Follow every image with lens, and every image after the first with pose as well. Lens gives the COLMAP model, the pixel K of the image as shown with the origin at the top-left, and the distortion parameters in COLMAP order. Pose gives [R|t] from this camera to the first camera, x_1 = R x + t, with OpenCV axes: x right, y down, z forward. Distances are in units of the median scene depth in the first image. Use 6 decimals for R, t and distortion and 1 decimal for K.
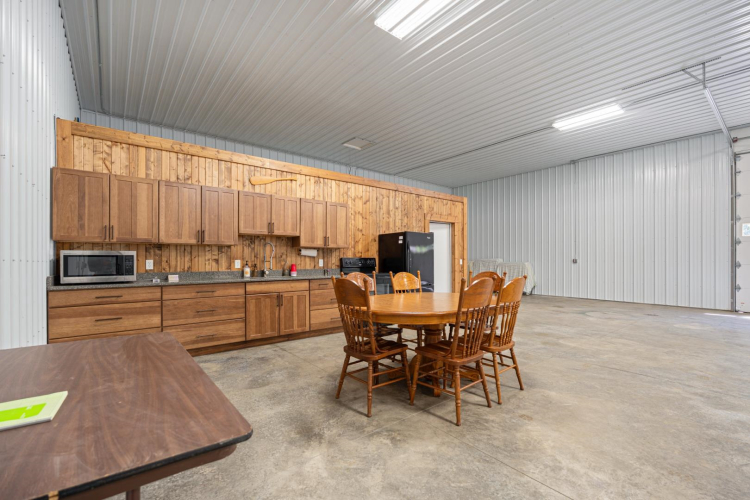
lens RADIAL K [[330.2, 0, 377.9], [0, 330.2, 257.7], [0, 0, 1]] dist [-0.003358, 0.000109]
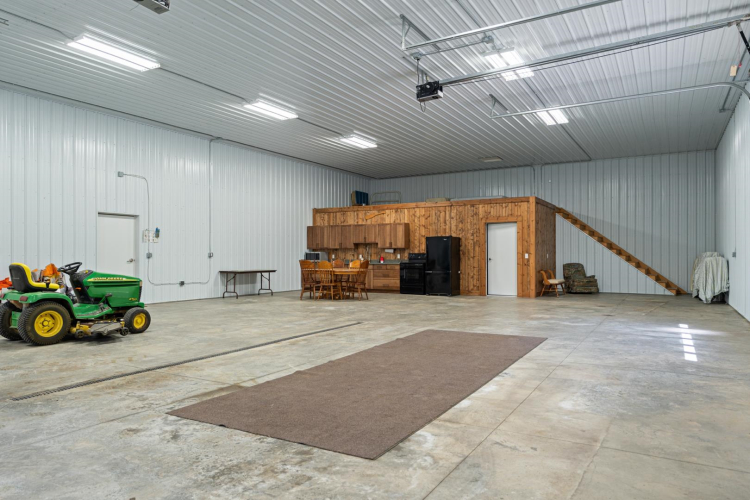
lens RADIAL K [[513.2, 0, 375.0], [0, 513.2, 250.0], [0, 0, 1]] dist [0.003795, 0.000179]
pose [[0.353856, -0.009614, -0.935250, 2.856469], [0.007878, 0.999942, -0.007298, 0.000860], [0.935267, -0.004786, 0.353912, -0.127703]]
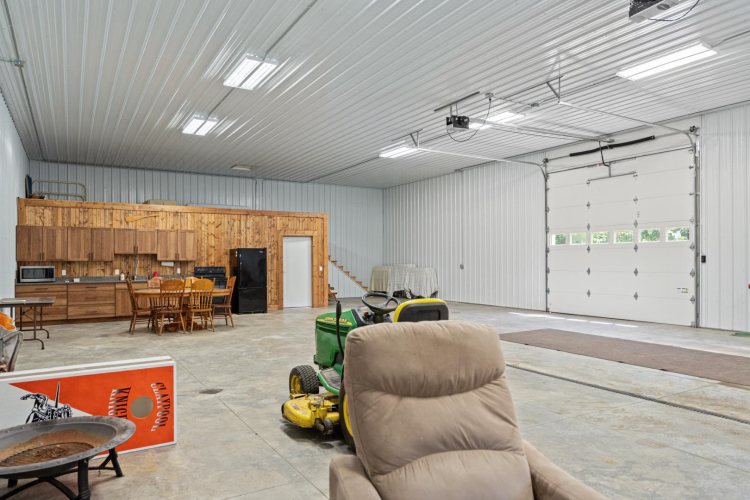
lens RADIAL K [[505.3, 0, 370.2], [0, 505.3, 256.0], [0, 0, 1]] dist [0.011737, 0.000466]
pose [[0.988831, -0.007033, -0.148878, 1.187446], [0.006531, 0.999971, -0.003859, -0.042207], [0.148901, 0.002843, 0.988848, -1.288690]]
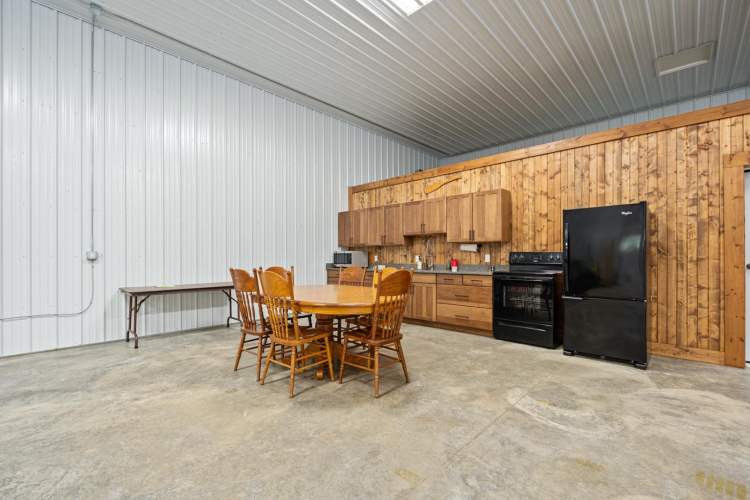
lens RADIAL K [[330.2, 0, 377.9], [0, 330.2, 257.7], [0, 0, 1]] dist [-0.003358, 0.000109]
pose [[0.130047, 0.002526, -0.991505, 0.839012], [0.008986, 0.999953, 0.003726, 0.009356], [0.991467, -0.009394, 0.130018, 0.688512]]
